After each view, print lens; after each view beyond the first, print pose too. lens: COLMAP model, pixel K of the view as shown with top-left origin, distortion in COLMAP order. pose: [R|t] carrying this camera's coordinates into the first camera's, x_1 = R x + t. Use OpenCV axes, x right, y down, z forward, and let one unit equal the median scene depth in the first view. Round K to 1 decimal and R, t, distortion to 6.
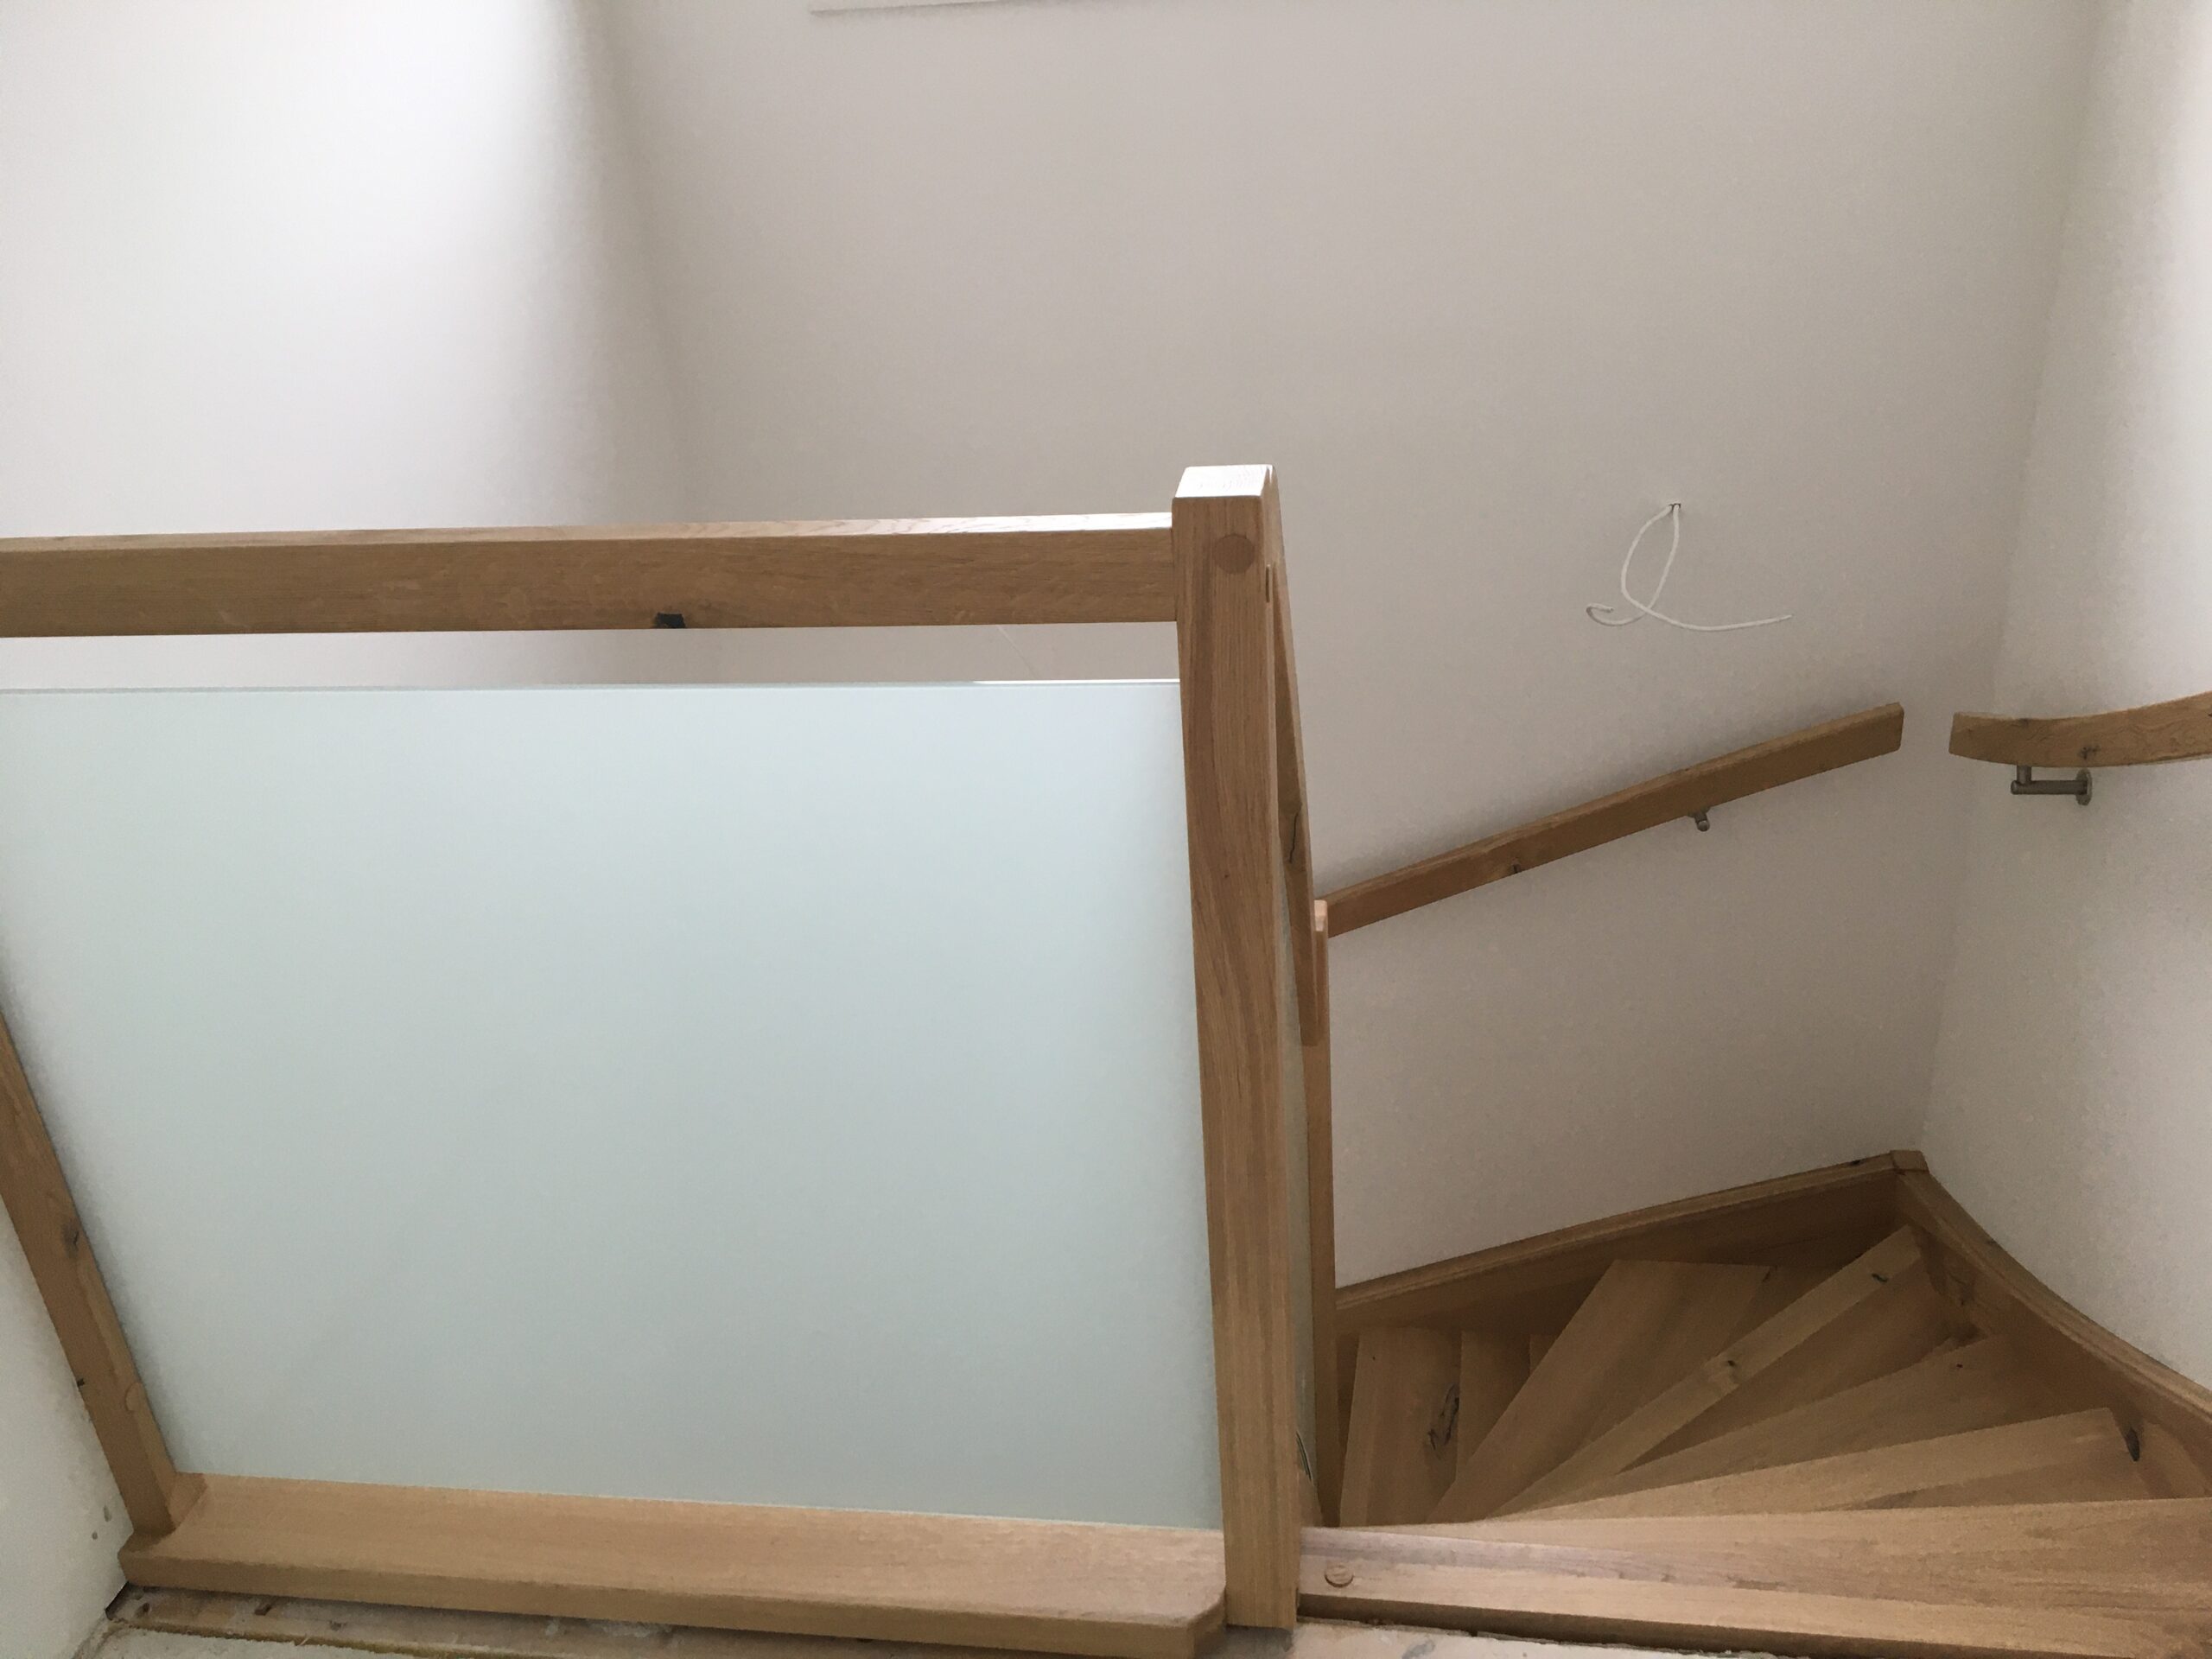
lens RADIAL K [[1852.1, 0, 1114.6], [0, 1852.1, 819.1], [0, 0, 1]] dist [0.104037, -0.144917]
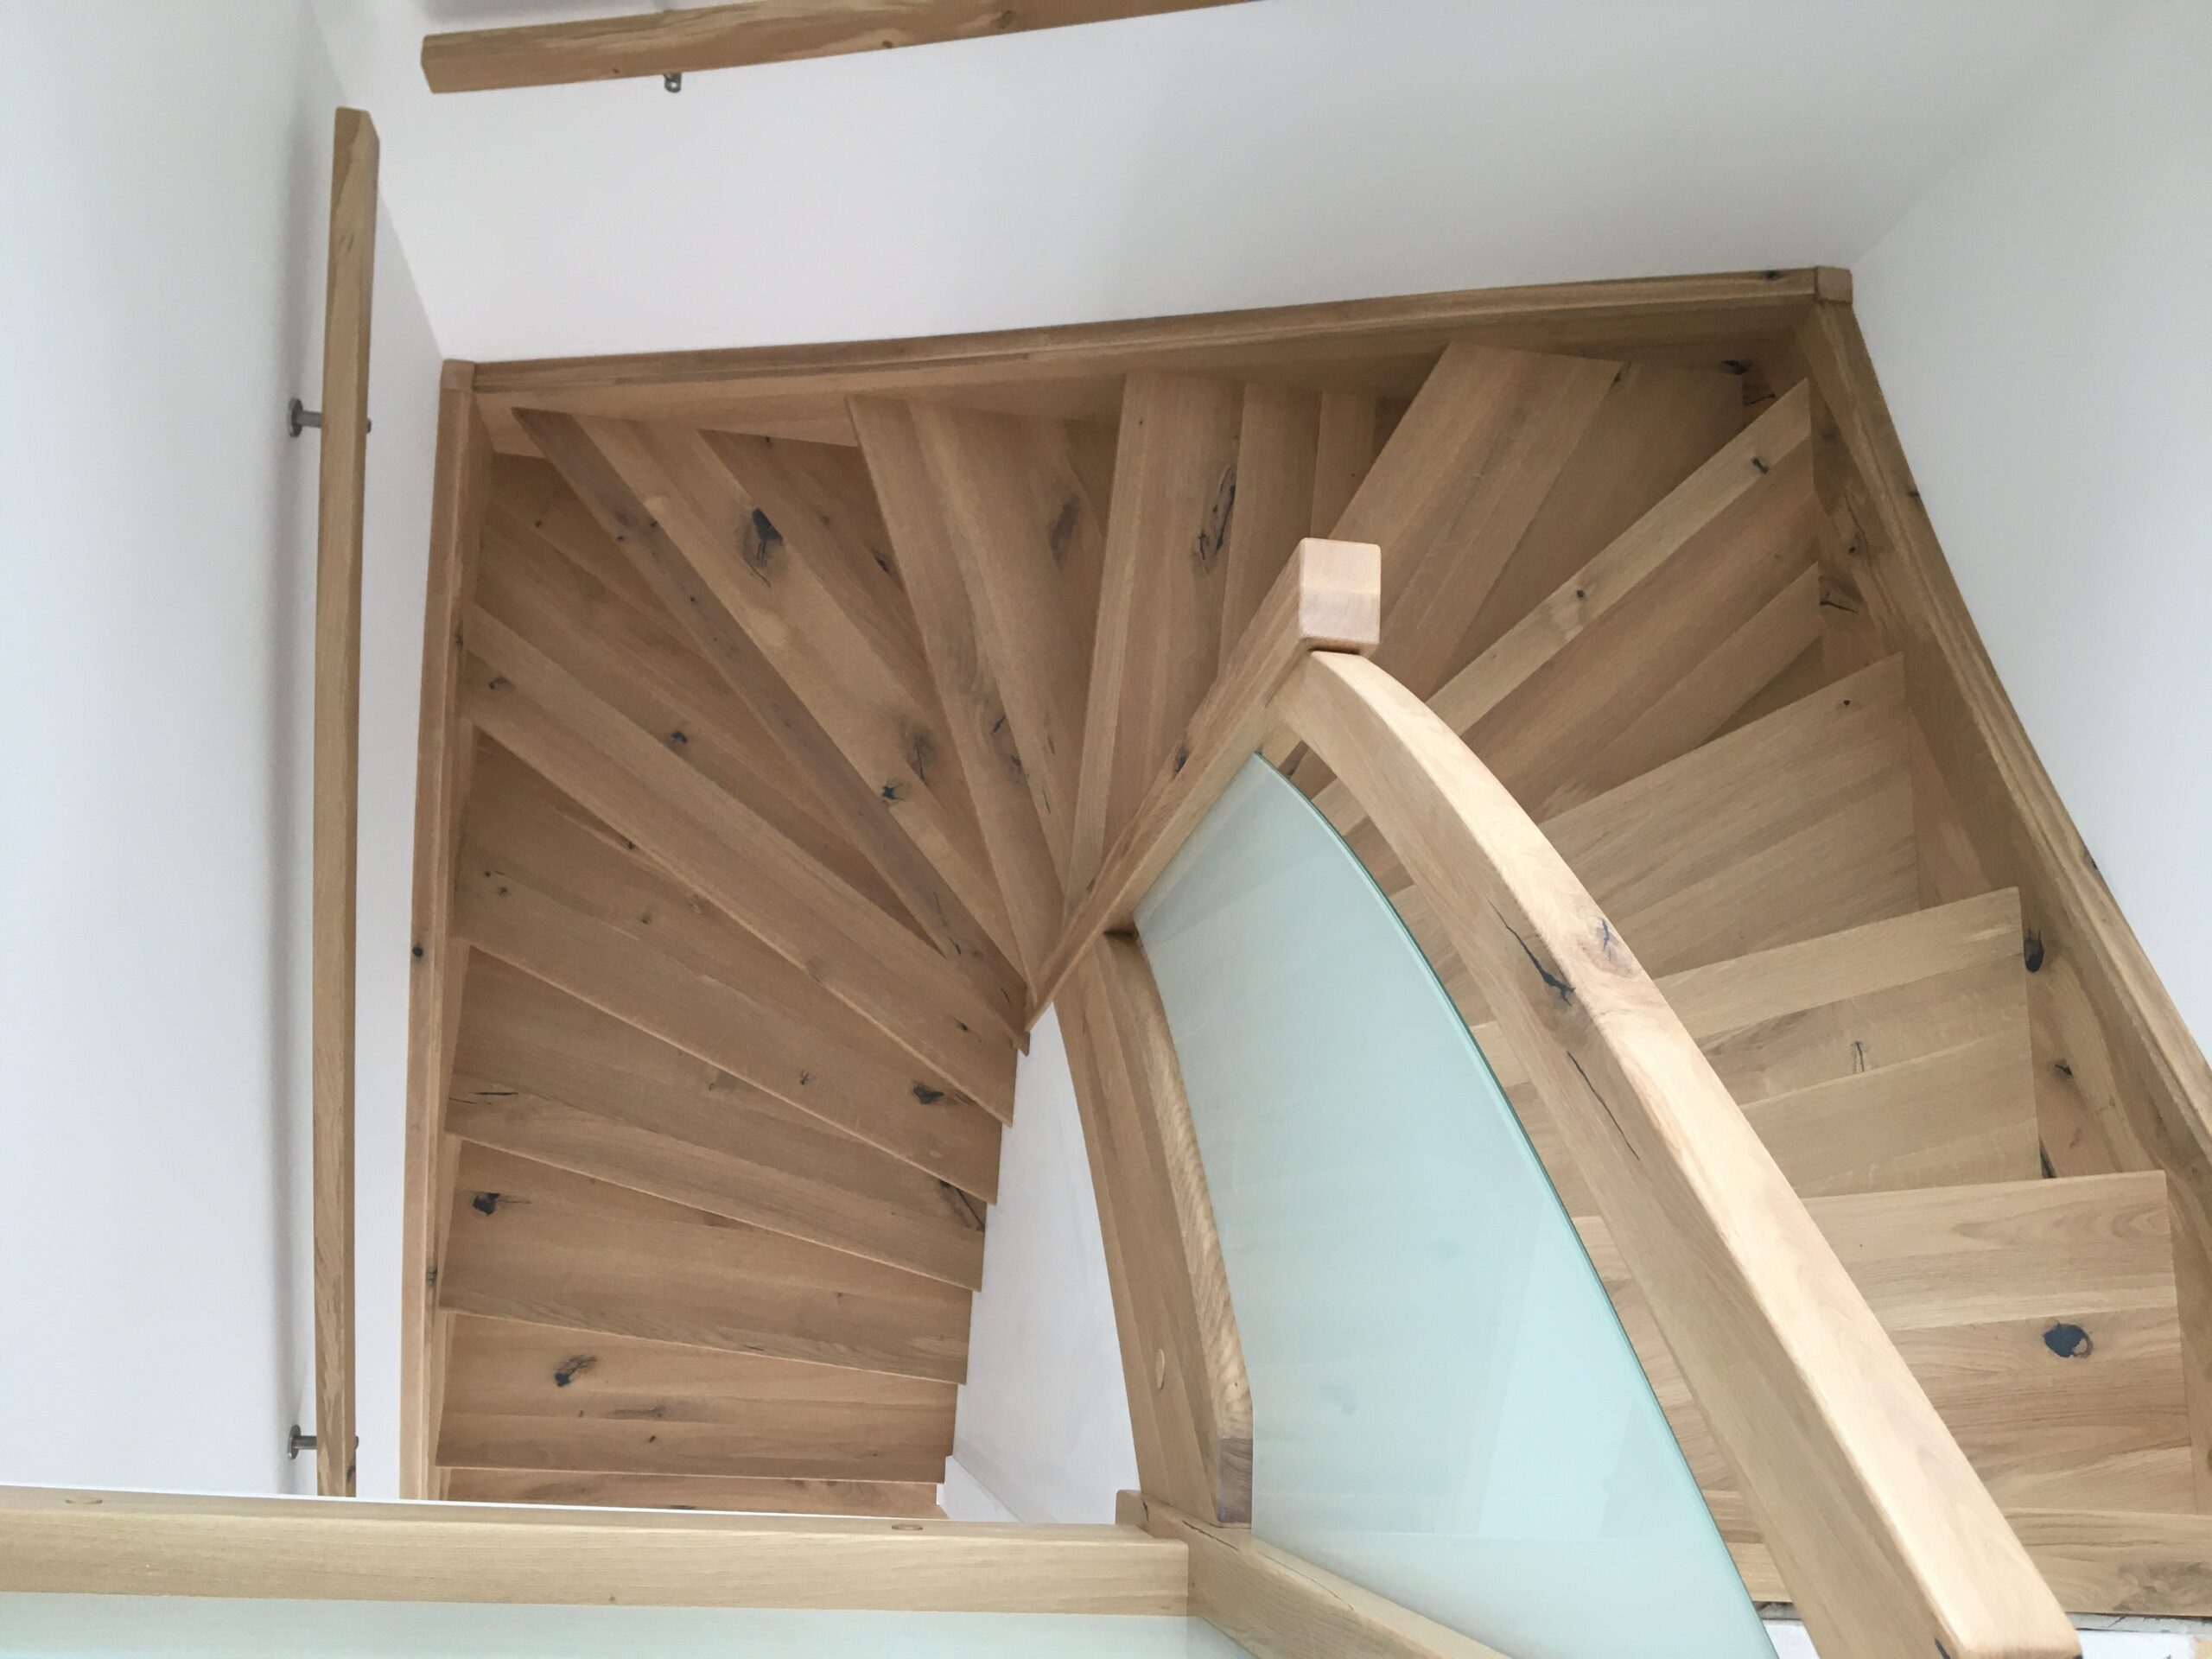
lens RADIAL K [[1864.5, 0, 1106.0], [0, 1864.5, 829.5], [0, 0, 1]] dist [0.094286, -0.145177]
pose [[0.972814, -0.035997, 0.228774, -0.096108], [-0.150795, 0.651282, 0.743702, -0.276647], [-0.175768, -0.757982, 0.628147, 0.451667]]
